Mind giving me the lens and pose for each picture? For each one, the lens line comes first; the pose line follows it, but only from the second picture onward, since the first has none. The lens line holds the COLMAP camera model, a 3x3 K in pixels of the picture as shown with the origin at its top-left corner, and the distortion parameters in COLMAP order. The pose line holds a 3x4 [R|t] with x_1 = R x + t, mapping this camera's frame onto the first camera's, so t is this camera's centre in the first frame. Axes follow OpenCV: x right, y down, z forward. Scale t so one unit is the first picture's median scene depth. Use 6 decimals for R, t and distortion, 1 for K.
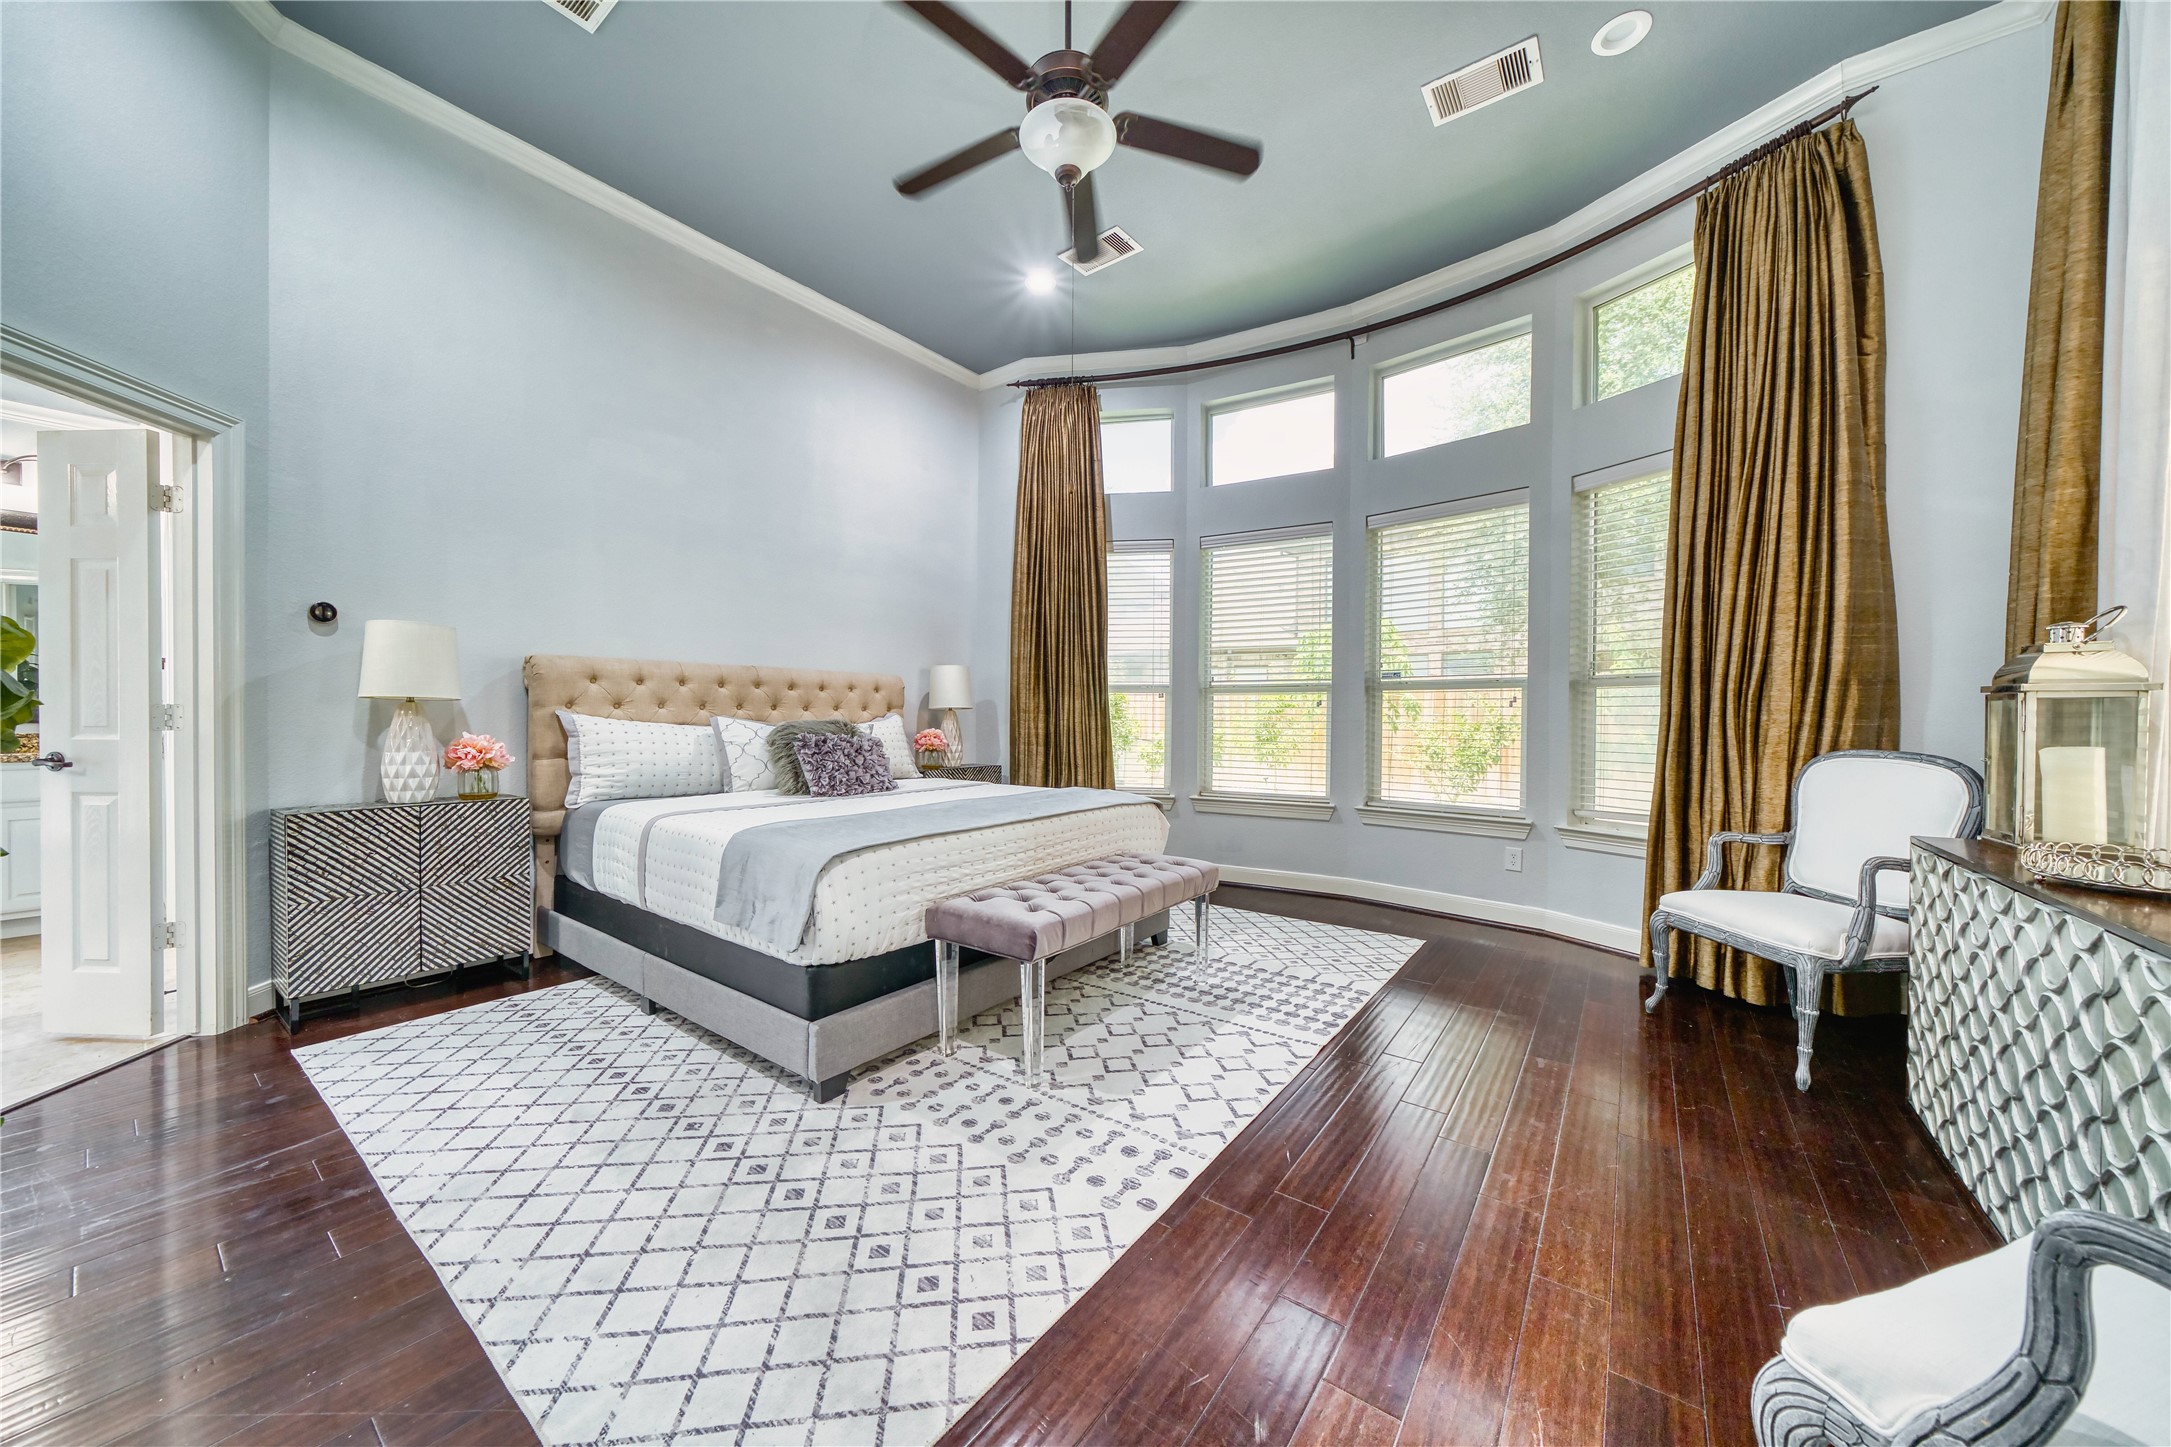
lens RADIAL K [[754.0, 0, 1084.8], [0, 754.0, 718.7], [0, 0, 1]] dist [-0.006476, -0.000064]
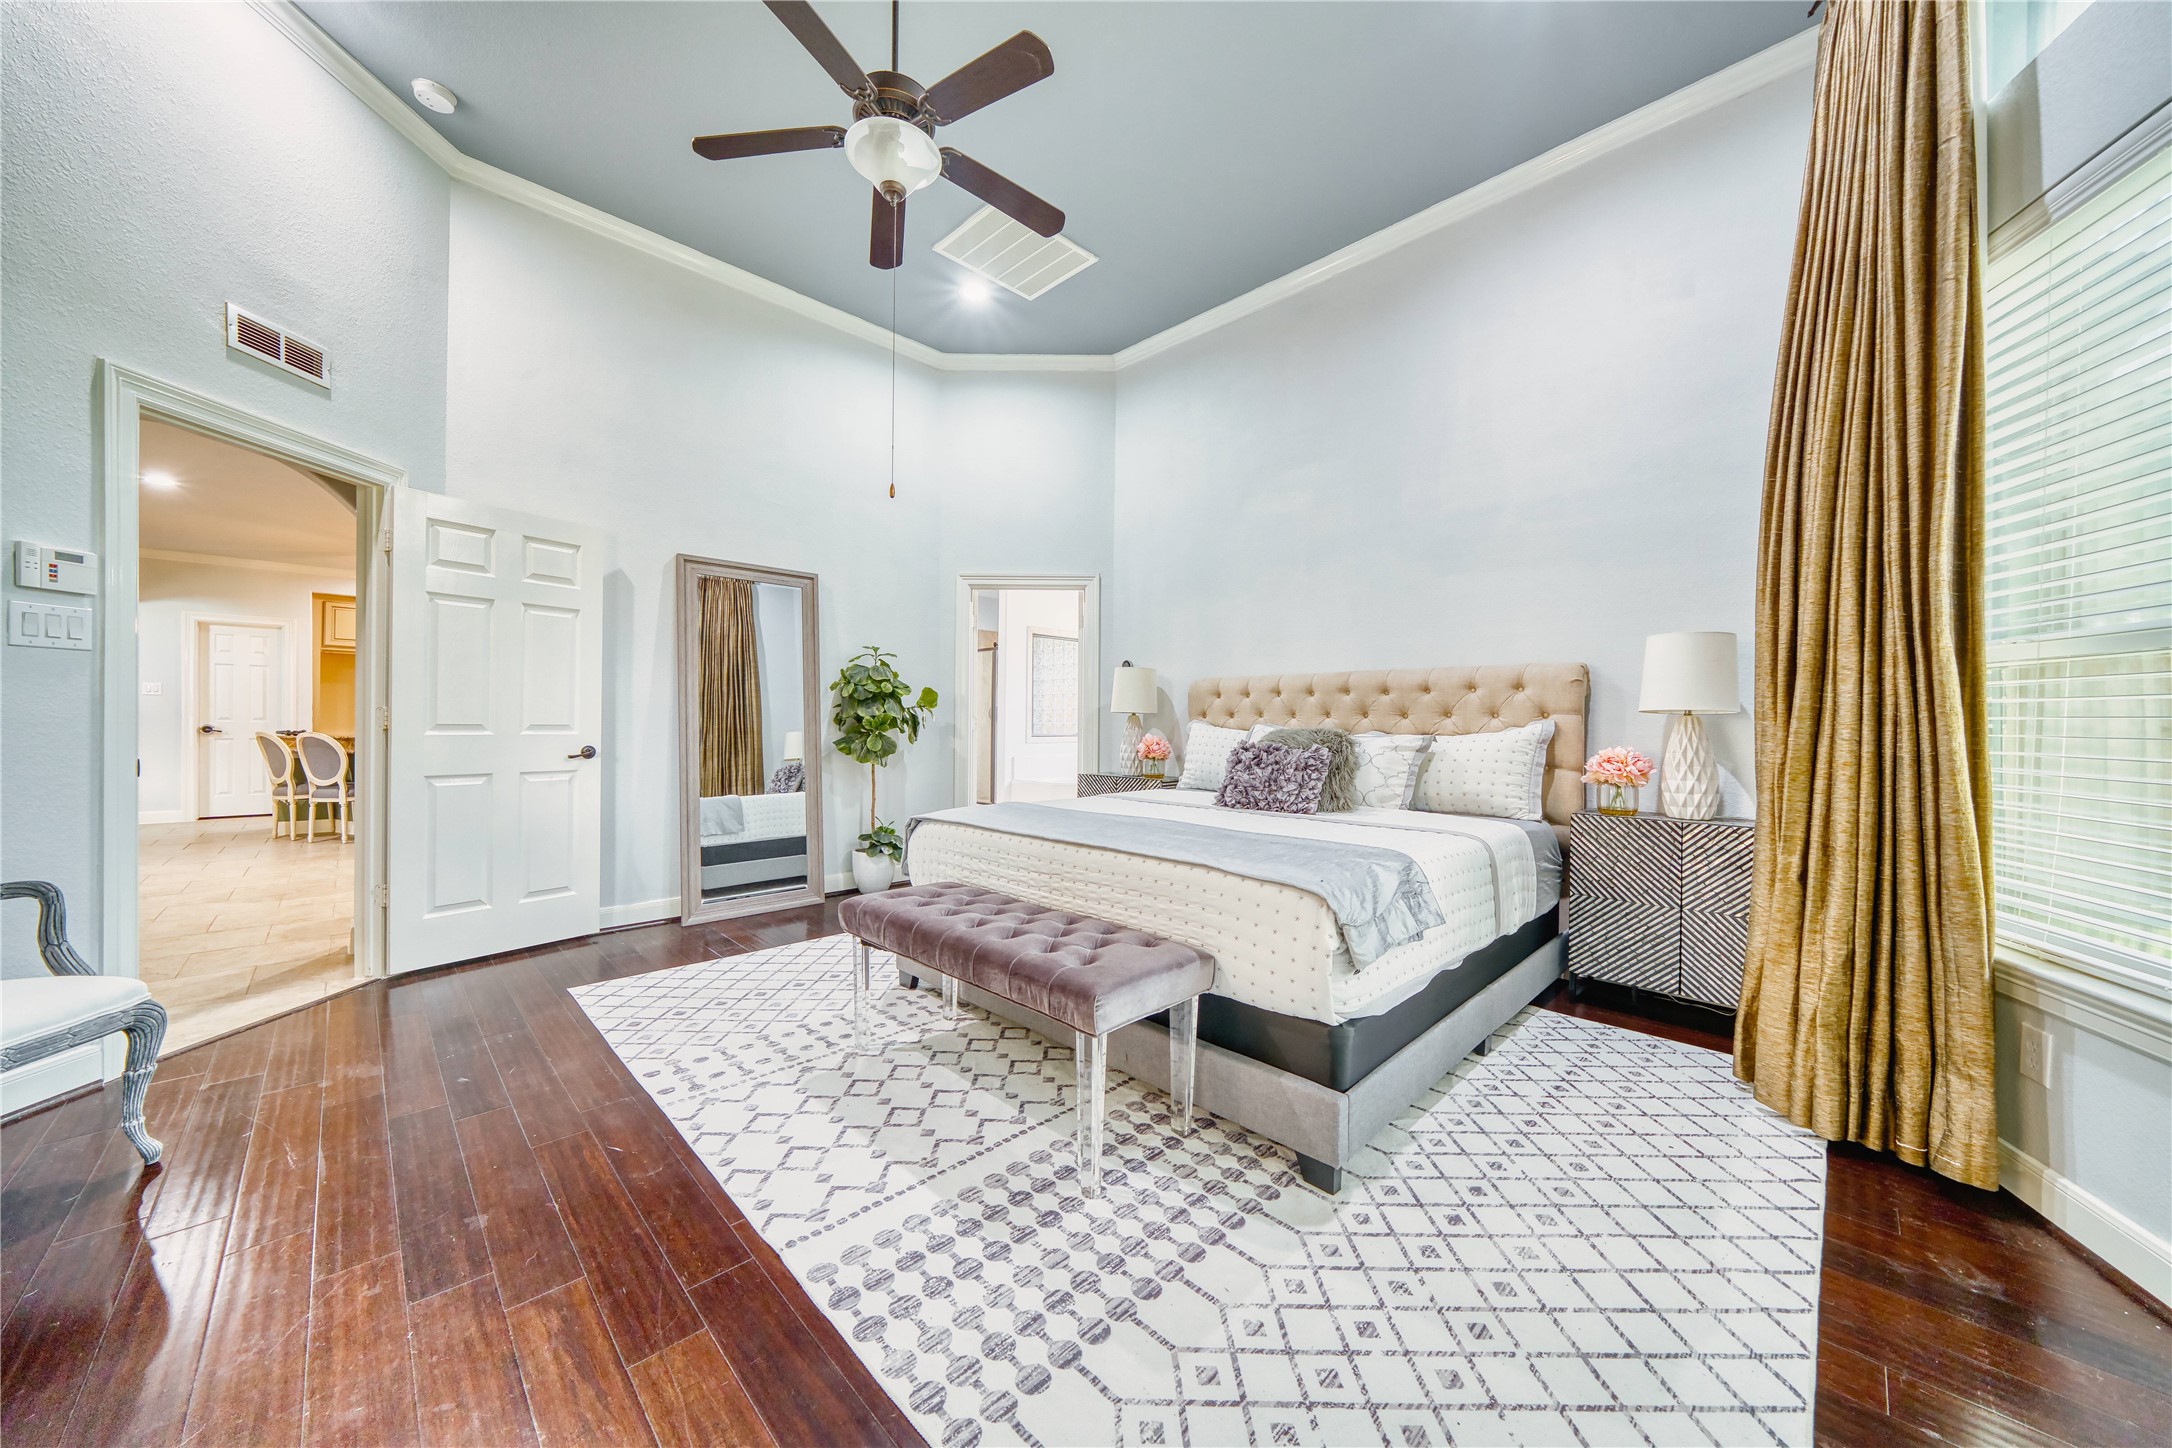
lens RADIAL K [[754.3, 0, 1081.6], [0, 754.3, 713.1], [0, 0, 1]] dist [-0.006476, -0.000064]
pose [[-0.161806, -0.022394, -0.986568, 1.296601], [-0.013637, 0.999698, -0.020456, 0.013133], [0.986728, 0.010144, -0.162062, 1.959628]]
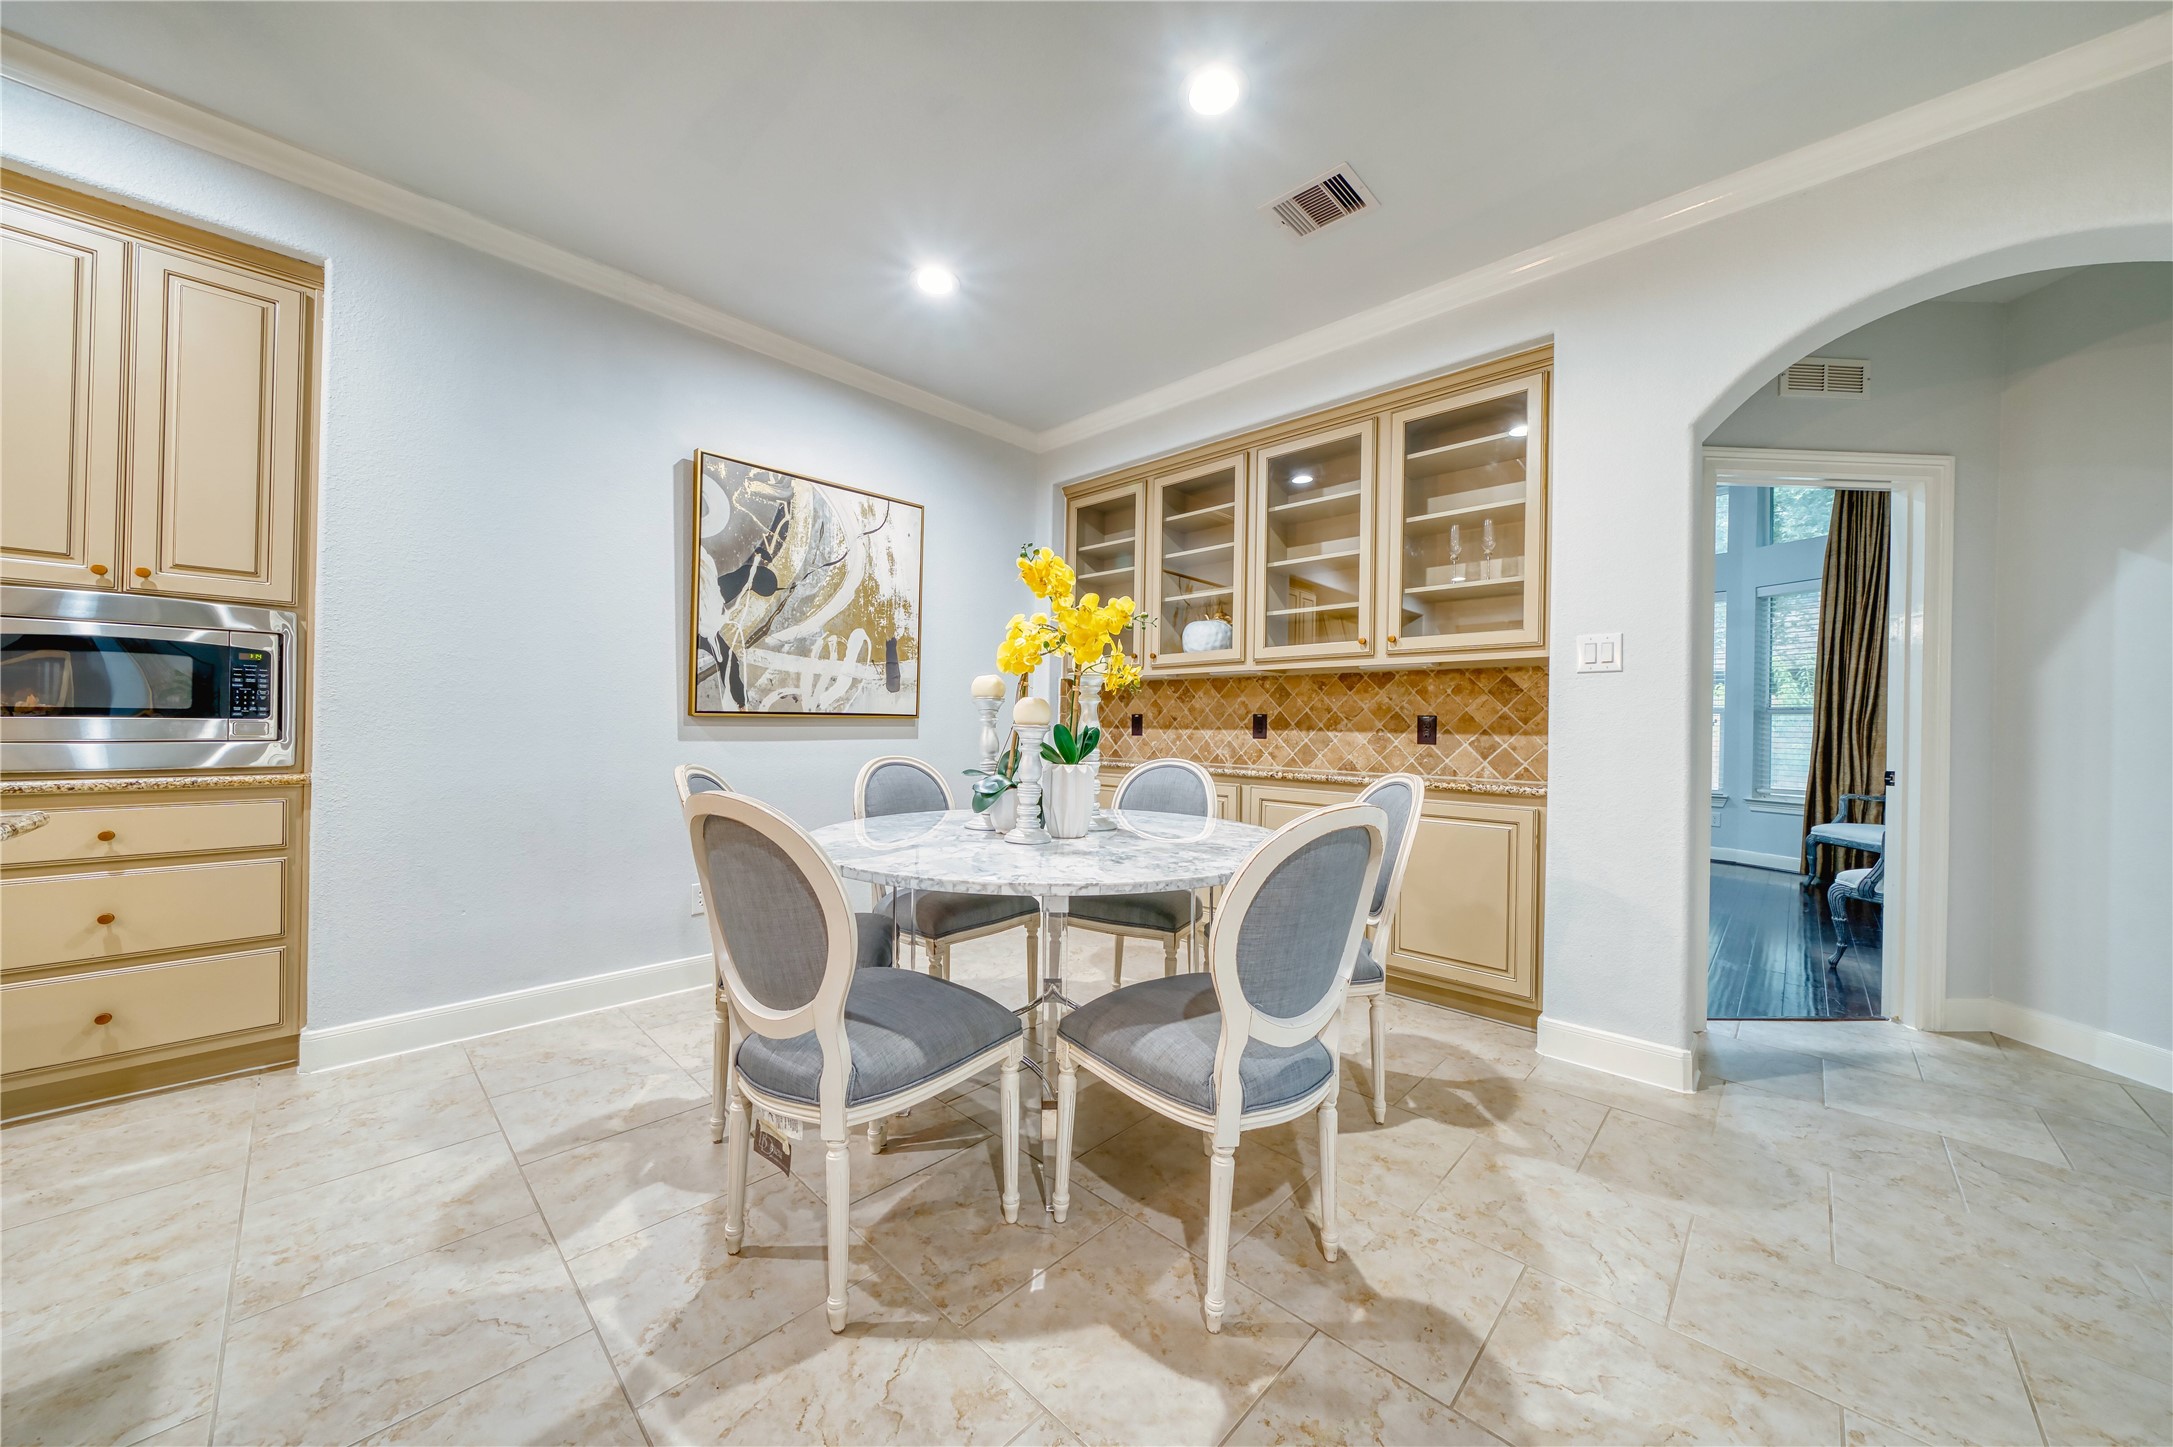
lens RADIAL K [[754.7, 0, 1088.3], [0, 754.7, 728.7], [0, 0, 1]] dist [-0.006476, -0.000064]
pose [[0.993138, 0.010750, -0.116450, -0.067728], [-0.012029, 0.999875, -0.010292, 0.002438], [0.116325, 0.011622, 0.993143, -0.089194]]
